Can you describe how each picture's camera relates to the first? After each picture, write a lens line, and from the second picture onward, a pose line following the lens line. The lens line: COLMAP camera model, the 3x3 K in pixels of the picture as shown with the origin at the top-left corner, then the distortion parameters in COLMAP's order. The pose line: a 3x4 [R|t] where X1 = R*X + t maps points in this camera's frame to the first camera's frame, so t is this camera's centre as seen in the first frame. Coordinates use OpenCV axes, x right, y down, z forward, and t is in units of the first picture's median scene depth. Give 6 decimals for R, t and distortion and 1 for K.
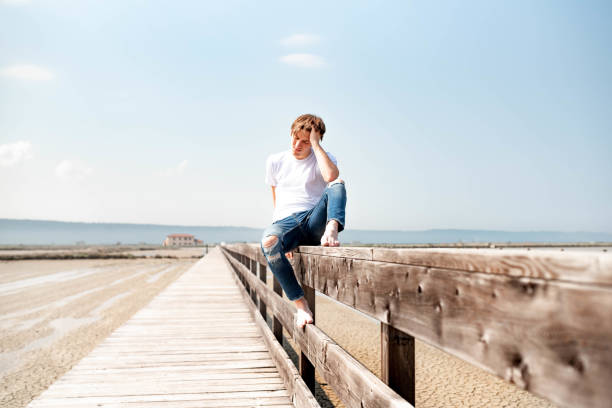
lens RADIAL K [[584.5, 0, 306.0], [0, 584.5, 204.0], [0, 0, 1]] dist [-0.039028, 0.027779]
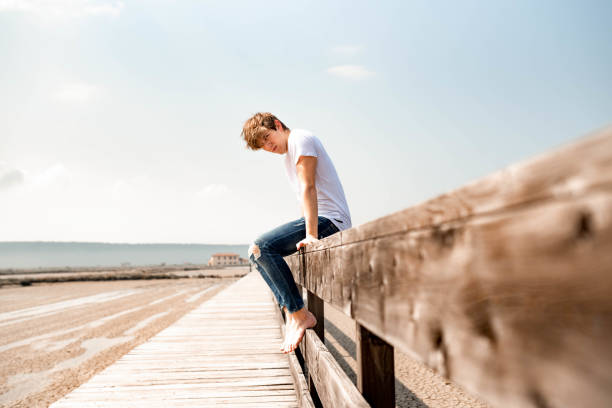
lens RADIAL K [[606.1, 0, 306.0], [0, 606.1, 204.0], [0, 0, 1]] dist [-0.048597, 0.019153]
pose [[0.996494, -0.028052, -0.078815, 0.020600], [0.025971, 0.999290, -0.027310, 0.009213], [0.079525, 0.025167, 0.996515, 0.018511]]
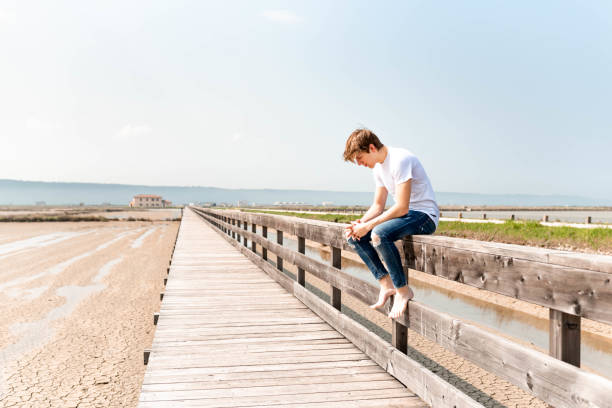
lens RADIAL K [[606.1, 0, 306.0], [0, 606.1, 204.0], [0, 0, 1]] dist [-0.048597, 0.019153]
pose [[0.998738, 0.006585, 0.049784, -0.073492], [-0.009861, 0.997782, 0.065837, -0.017270], [-0.049240, -0.066245, 0.996588, -0.040391]]
